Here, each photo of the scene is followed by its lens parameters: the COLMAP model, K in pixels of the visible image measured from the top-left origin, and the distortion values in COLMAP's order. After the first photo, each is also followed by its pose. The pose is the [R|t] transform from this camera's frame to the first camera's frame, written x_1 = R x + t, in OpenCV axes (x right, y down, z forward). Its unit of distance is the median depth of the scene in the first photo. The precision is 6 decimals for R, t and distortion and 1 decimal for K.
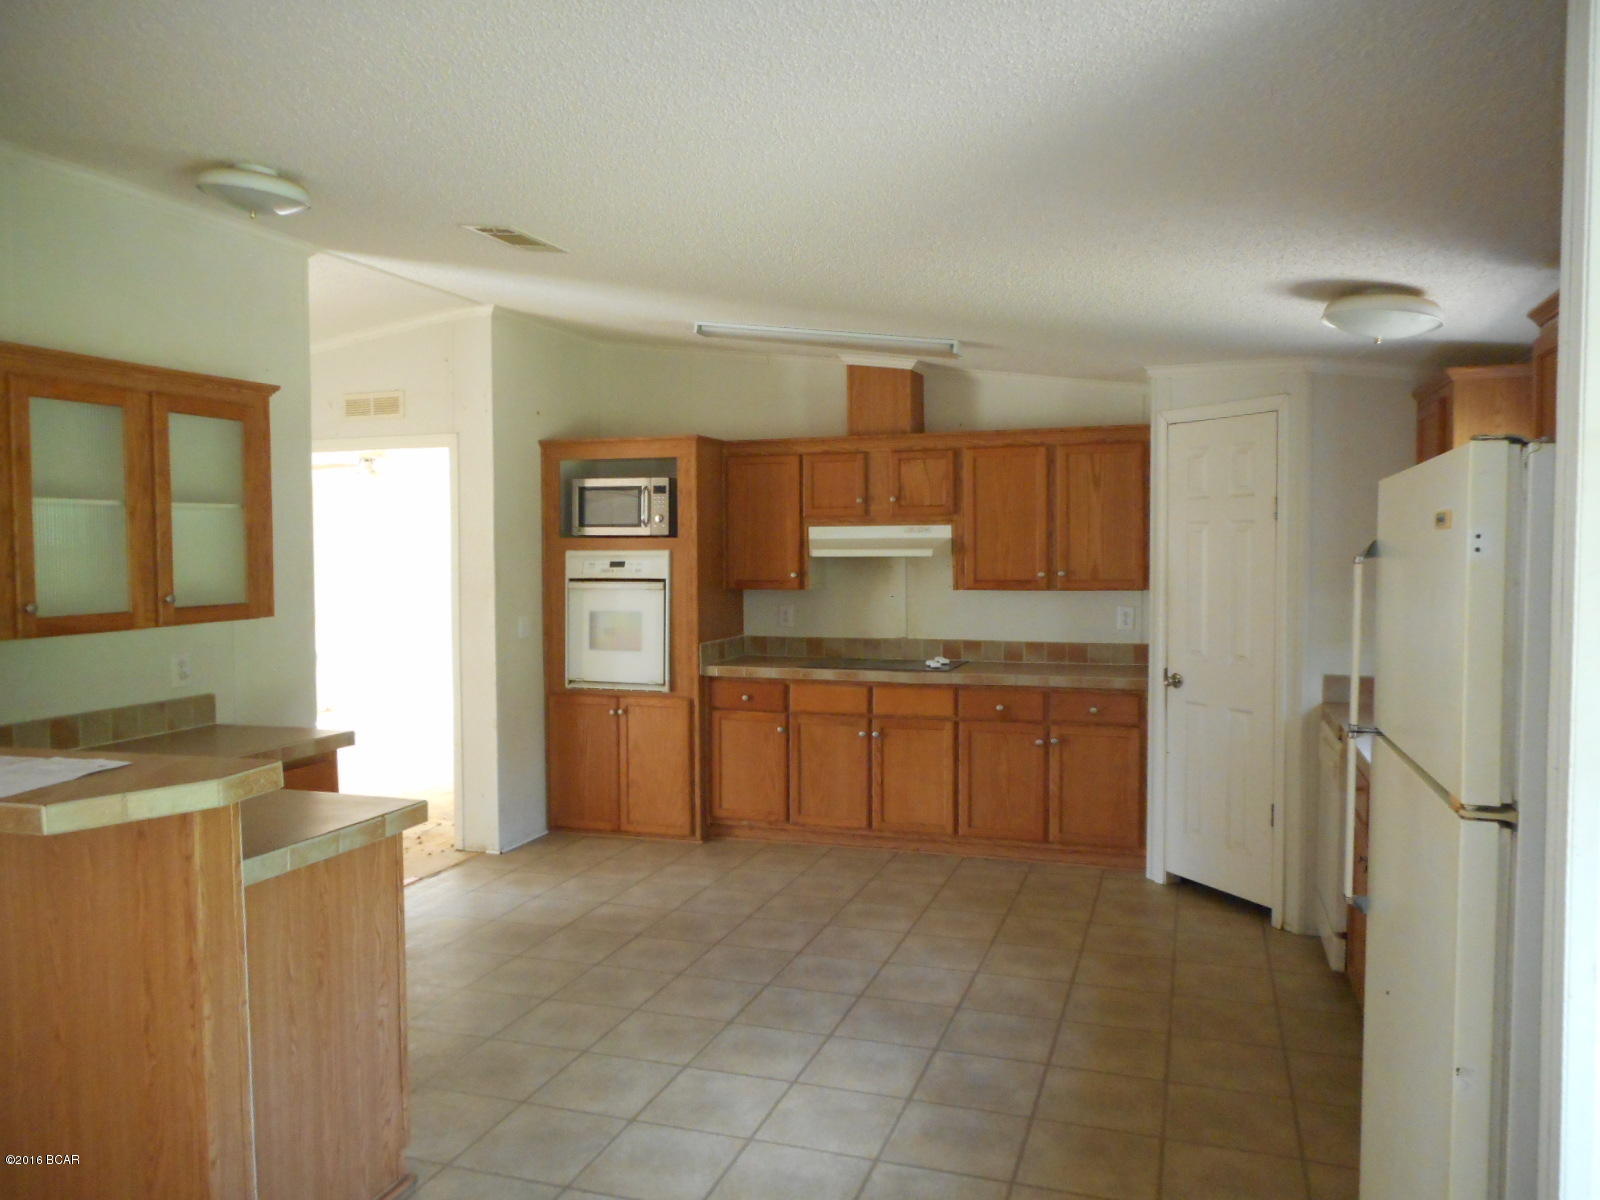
lens RADIAL K [[1163.0, 0, 800.0], [0, 1163.0, 600.0], [0, 0, 1]] dist [-0.063548, 0.001465]
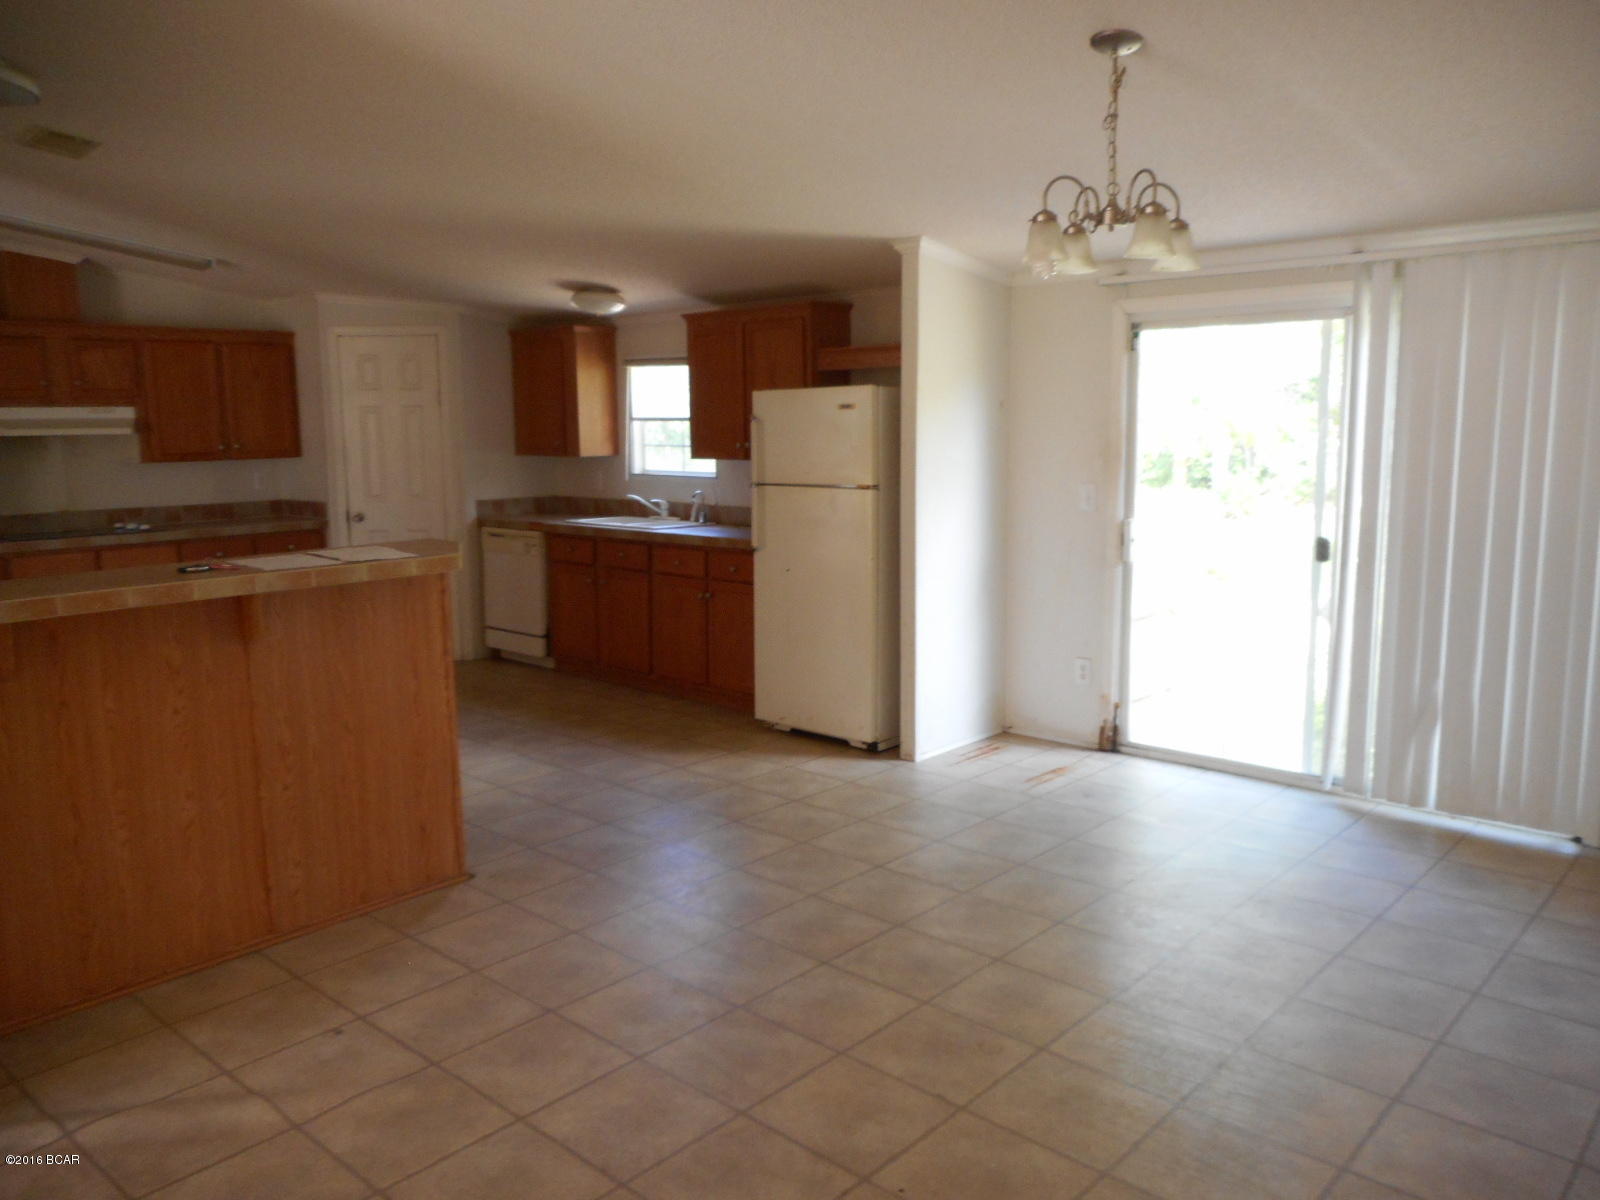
lens RADIAL K [[1190.5, 0, 800.0], [0, 1190.5, 600.0], [0, 0, 1]] dist [-0.002827, -0.001407]
pose [[0.396679, -0.135825, 0.907853, -0.715495], [0.052724, 0.990731, 0.125187, 0.012965], [-0.916442, -0.001794, 0.400164, -0.085566]]
